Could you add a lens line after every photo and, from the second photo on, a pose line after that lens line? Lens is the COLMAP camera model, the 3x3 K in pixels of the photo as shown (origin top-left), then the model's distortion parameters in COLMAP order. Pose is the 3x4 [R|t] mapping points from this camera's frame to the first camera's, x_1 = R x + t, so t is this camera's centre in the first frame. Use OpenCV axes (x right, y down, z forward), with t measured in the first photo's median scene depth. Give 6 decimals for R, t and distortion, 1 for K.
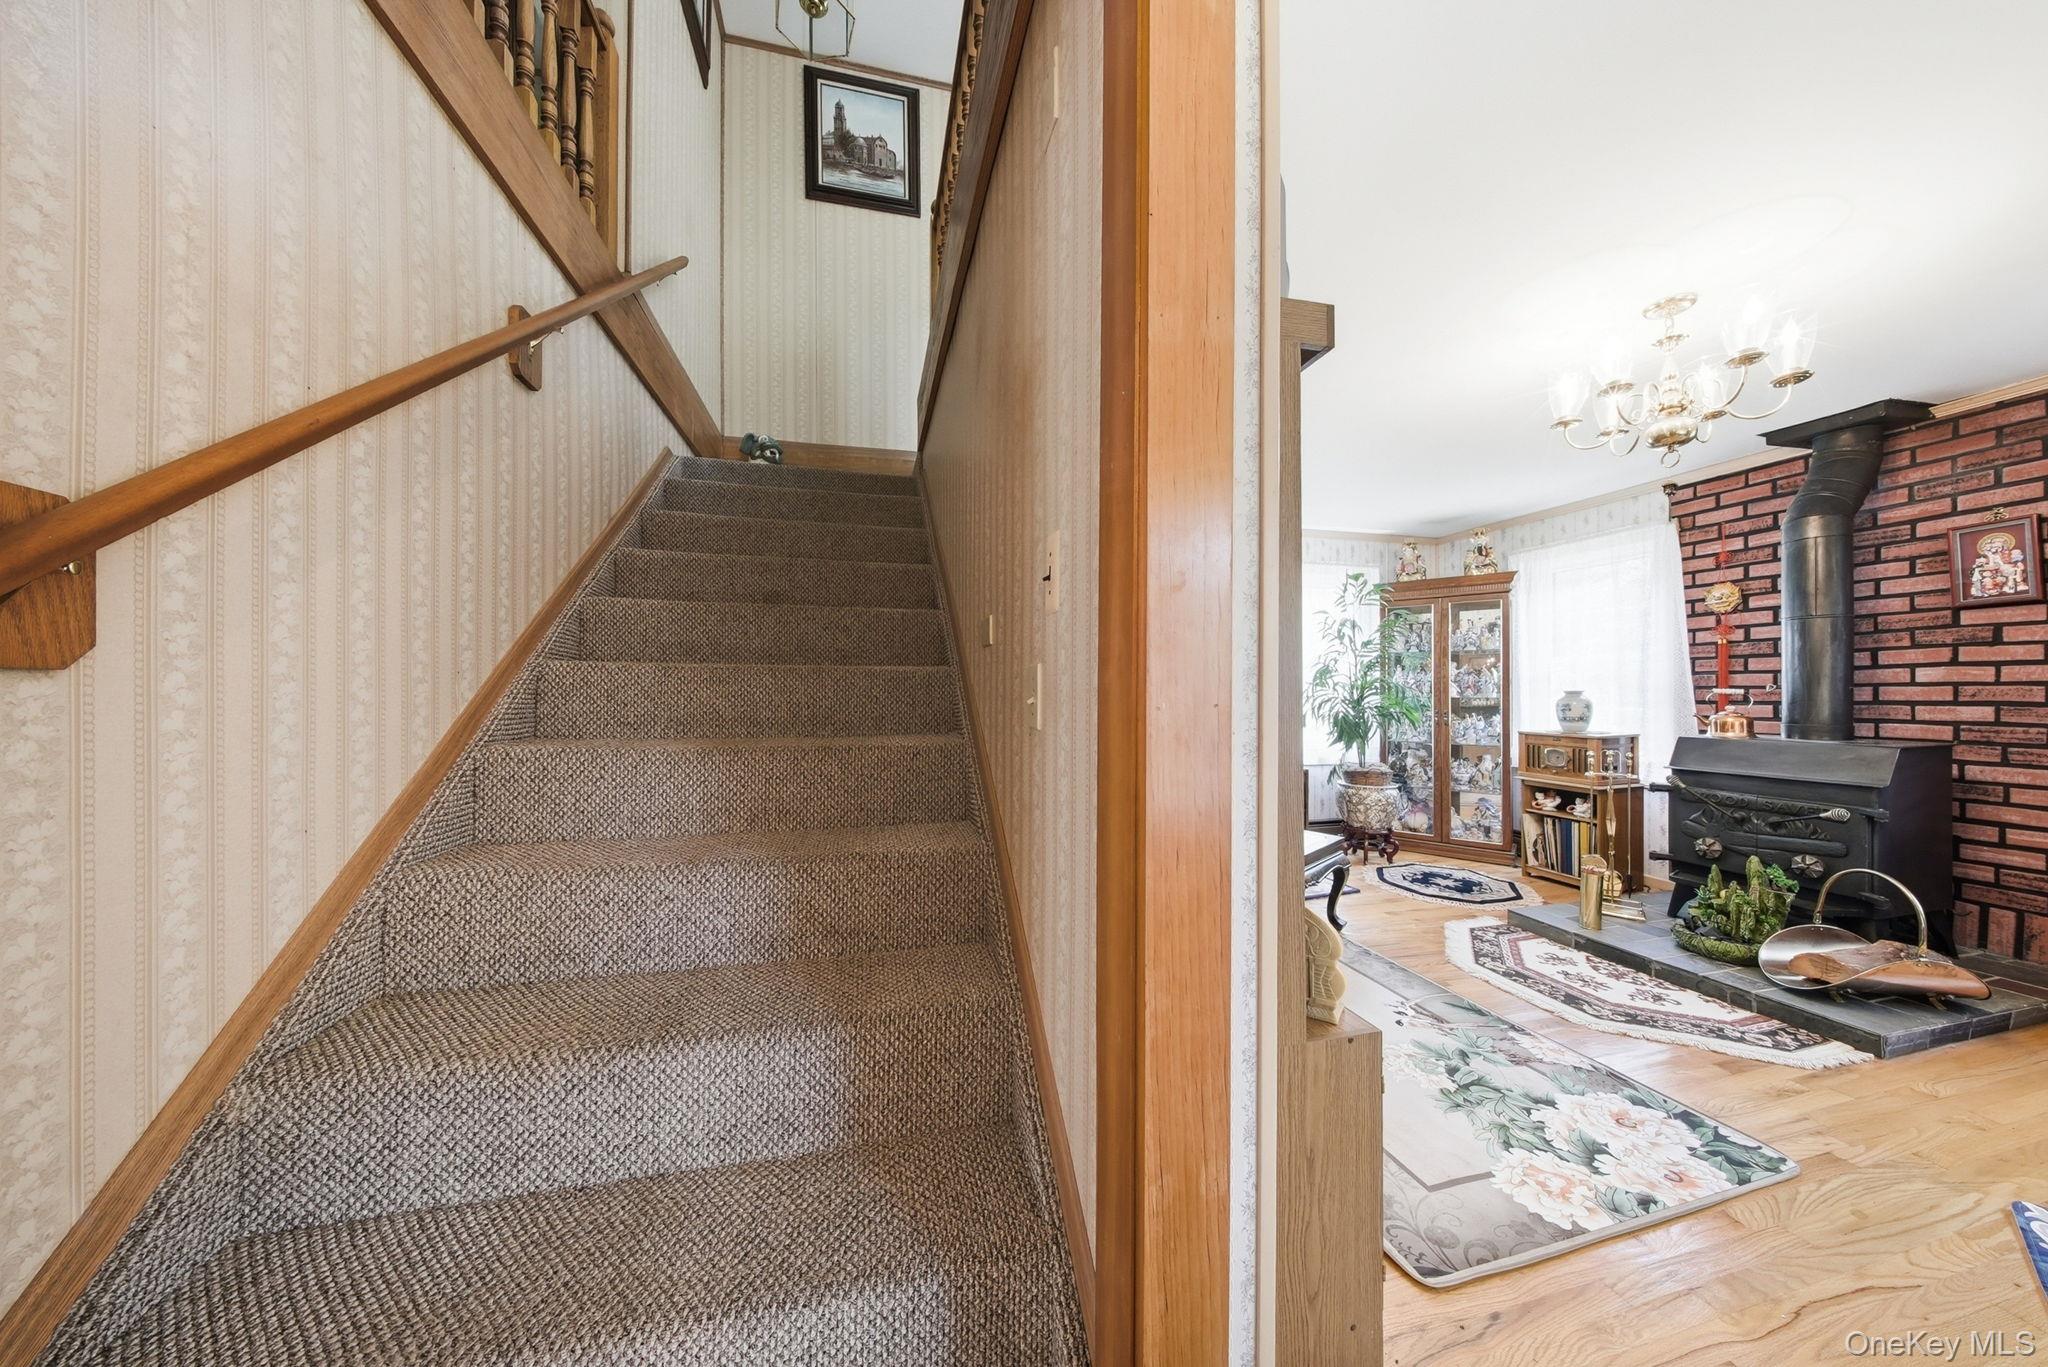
lens RADIAL K [[634.7, 0, 1013.0], [0, 634.7, 690.9], [0, 0, 1]] dist [-0.006332, -0.000921]
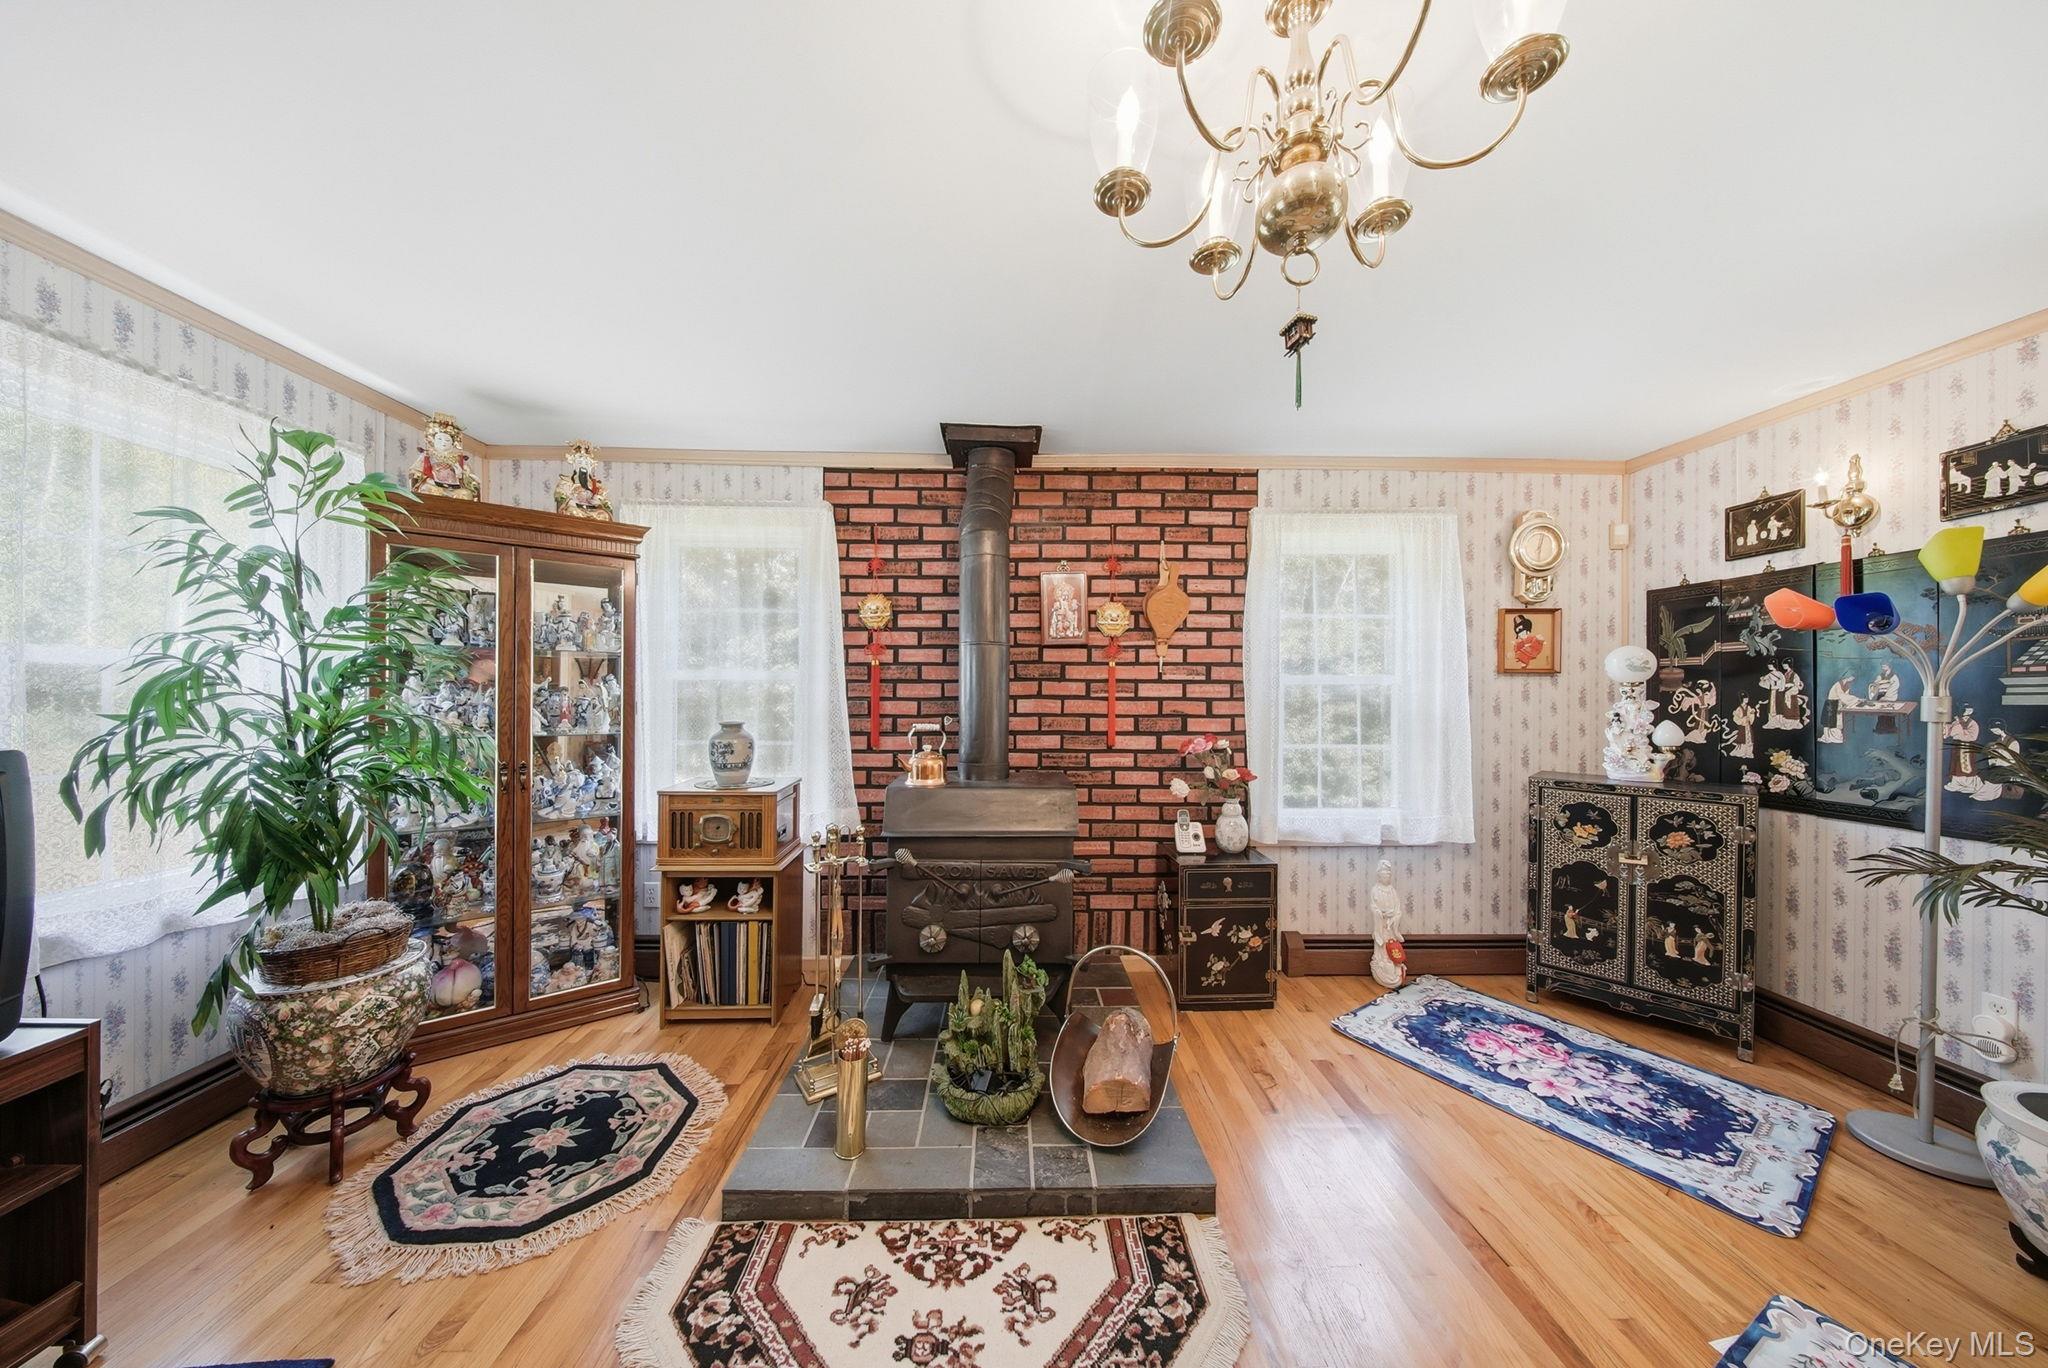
lens RADIAL K [[634.7, 0, 1021.6], [0, 634.7, 691.7], [0, 0, 1]] dist [-0.006332, -0.000921]
pose [[0.199672, 0.003785, 0.979855, 0.386570], [-0.009664, 0.999952, -0.001893, -0.046580], [-0.979815, -0.009091, 0.199699, 0.752682]]
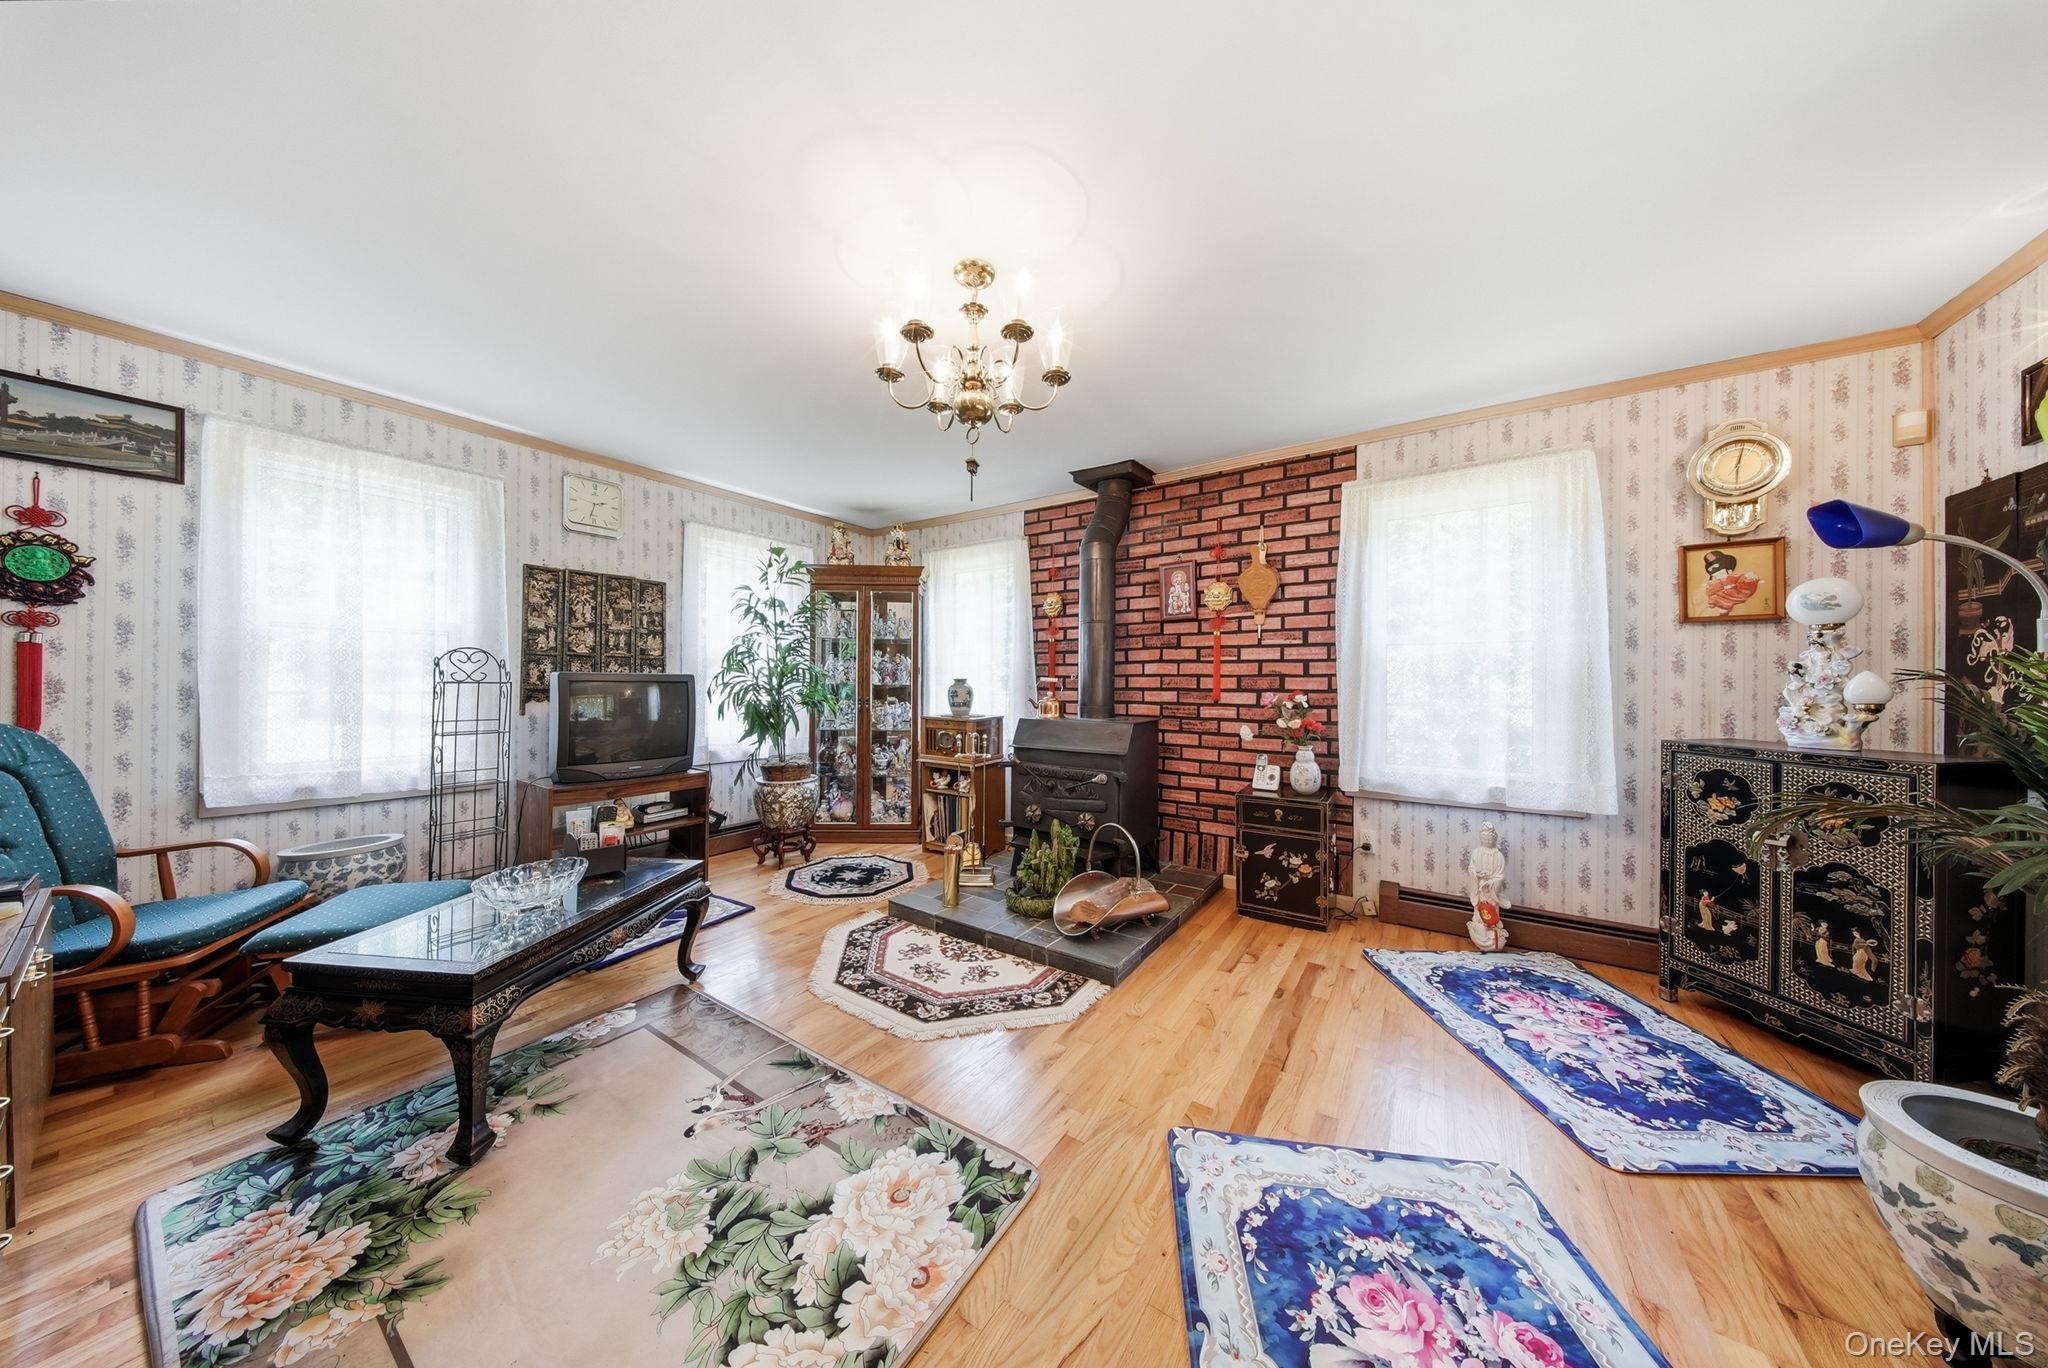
lens RADIAL K [[608.9, 0, 1022.2], [0, 608.9, 681.5], [0, 0, 1]] dist [-0.015187, -0.000193]
pose [[0.738195, 0.005470, 0.674566, 0.329503], [-0.008948, 0.999959, 0.001683, 0.002308], [-0.674528, -0.007278, 0.738213, 0.182789]]
